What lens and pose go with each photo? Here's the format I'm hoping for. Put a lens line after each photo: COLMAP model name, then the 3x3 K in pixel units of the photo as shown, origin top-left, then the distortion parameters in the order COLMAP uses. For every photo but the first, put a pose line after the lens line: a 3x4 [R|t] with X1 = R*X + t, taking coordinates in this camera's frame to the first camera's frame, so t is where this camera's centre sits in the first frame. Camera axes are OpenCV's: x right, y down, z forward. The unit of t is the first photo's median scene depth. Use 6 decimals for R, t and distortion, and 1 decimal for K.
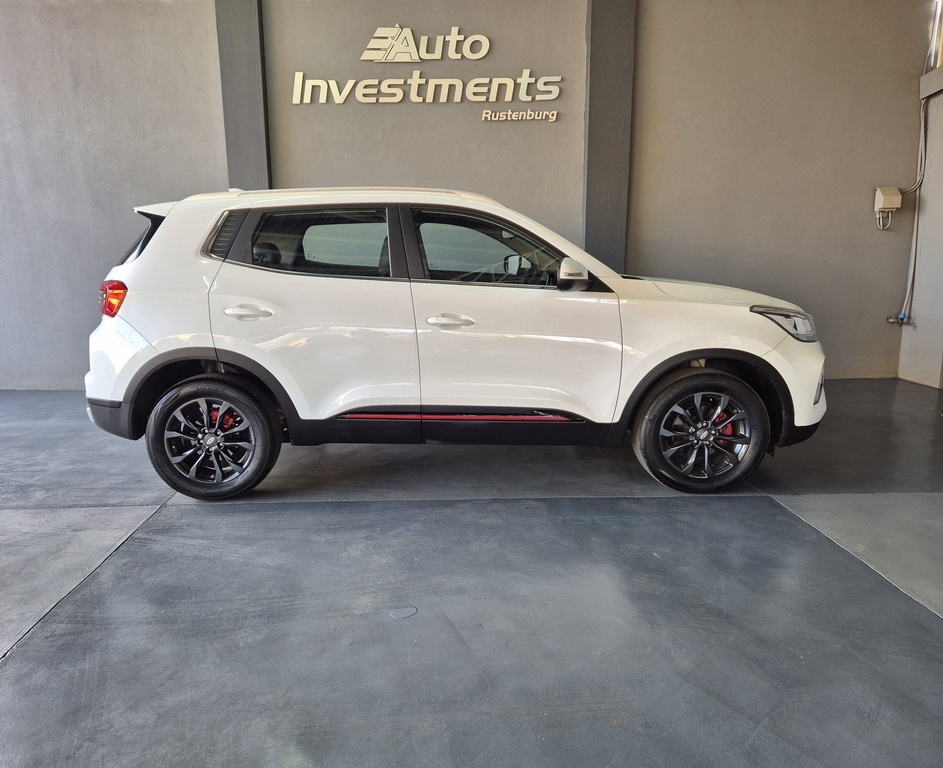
lens RADIAL K [[688.0, 0, 435.9], [0, 688.0, 387.3], [0, 0, 1]] dist [0.078079, -0.068474]
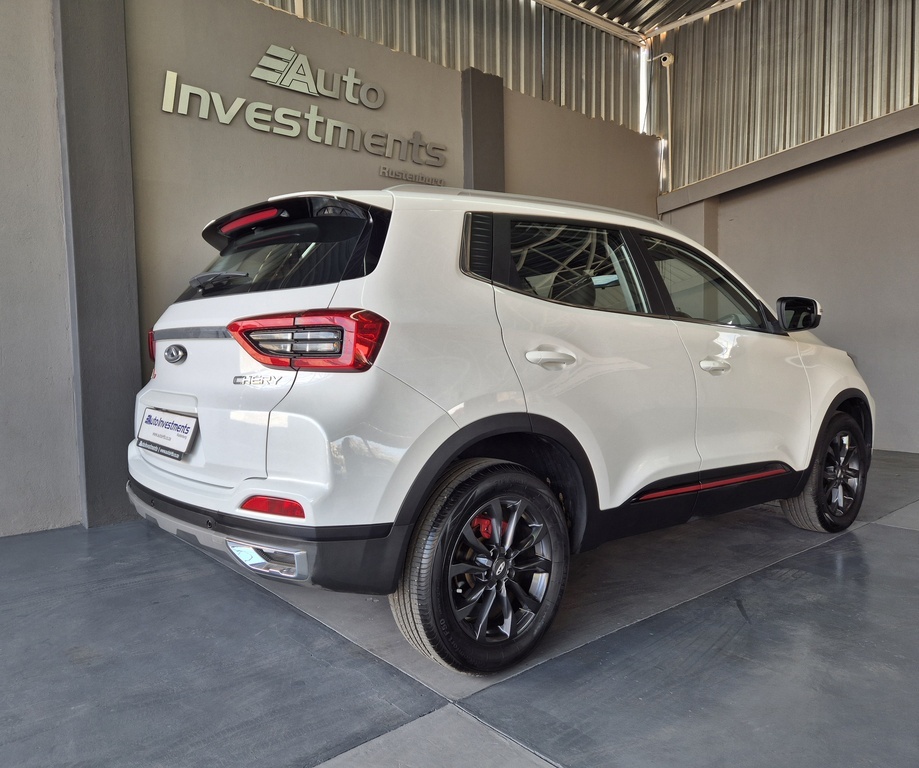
lens RADIAL K [[684.5, 0, 413.3], [0, 684.5, 385.1], [0, 0, 1]] dist [0.078658, -0.072685]
pose [[0.788592, -0.030593, 0.614156, -0.454145], [0.124273, 0.986082, -0.110450, -0.014756], [-0.602229, 0.163423, 0.781418, 0.328946]]
